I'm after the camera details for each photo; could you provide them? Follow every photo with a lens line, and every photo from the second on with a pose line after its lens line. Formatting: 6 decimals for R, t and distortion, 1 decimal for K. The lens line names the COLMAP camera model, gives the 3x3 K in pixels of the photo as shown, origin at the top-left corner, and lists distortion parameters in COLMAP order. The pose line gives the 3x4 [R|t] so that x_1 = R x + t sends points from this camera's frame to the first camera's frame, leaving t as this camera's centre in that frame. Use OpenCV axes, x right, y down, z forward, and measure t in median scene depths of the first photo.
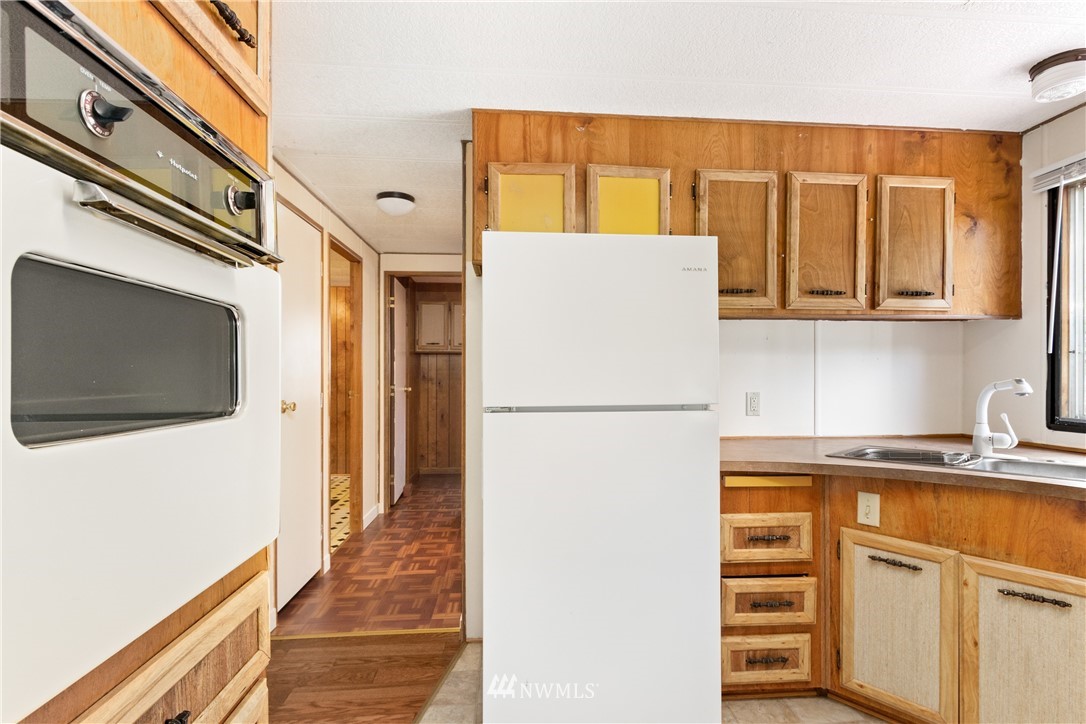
lens RADIAL K [[528.1, 0, 557.2], [0, 528.1, 377.5], [0, 0, 1]] dist [0.003399, -0.000362]
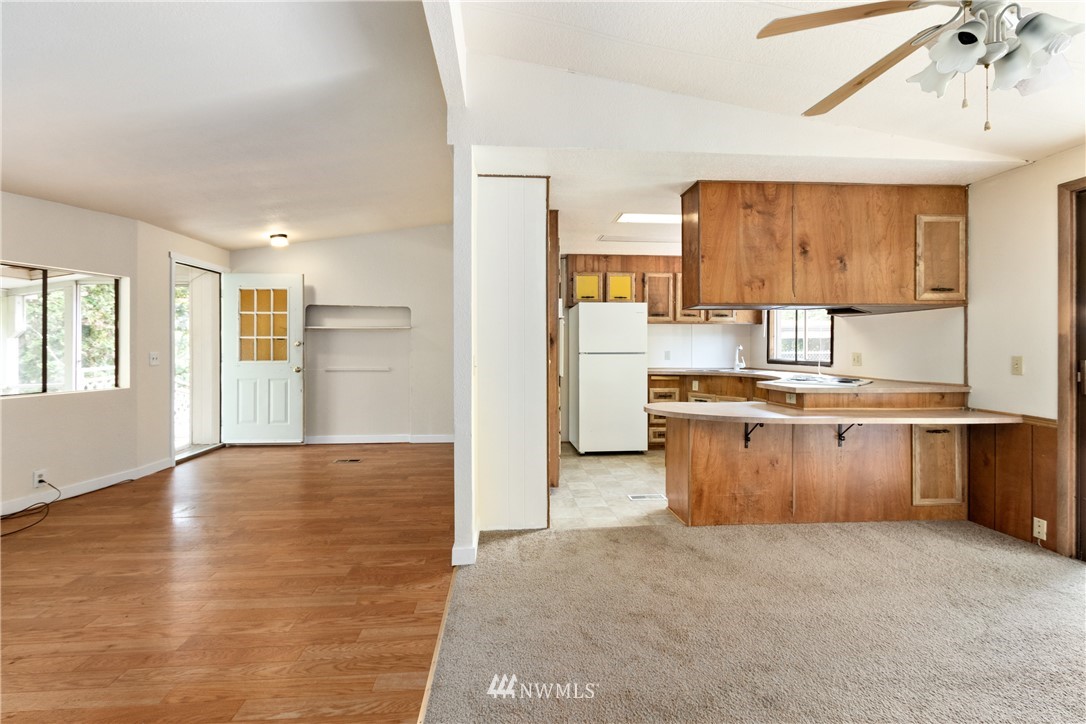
lens RADIAL K [[504.0, 0, 542.4], [0, 504.0, 349.3], [0, 0, 1]] dist [-0.001101, -0.000564]
pose [[0.999900, 0.001986, -0.013986, -0.252096], [-0.001975, 0.999998, 0.000792, 0.023163], [0.013988, -0.000764, 0.999902, -1.758262]]
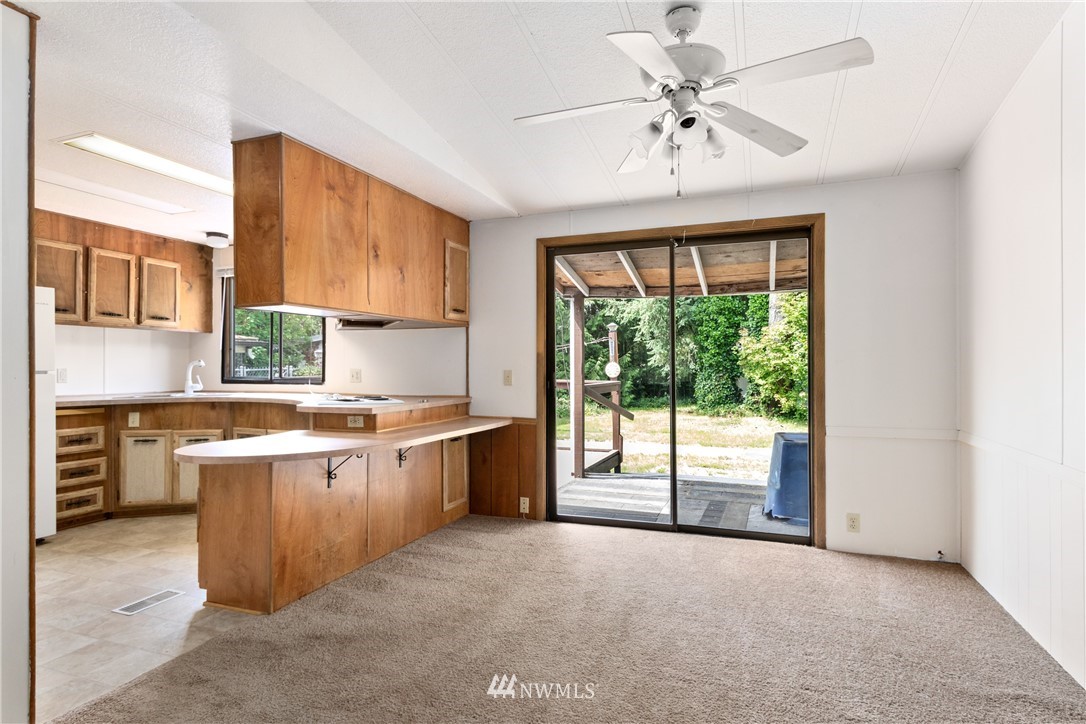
lens RADIAL K [[577.8, 0, 543.0], [0, 577.8, 362.0], [0, 0, 1]] dist [0.002083, -0.000891]
pose [[0.433983, 0.005686, 0.900903, -0.693935], [0.002081, 0.999971, -0.007313, 0.028345], [-0.900919, 0.005048, 0.433958, -1.303088]]
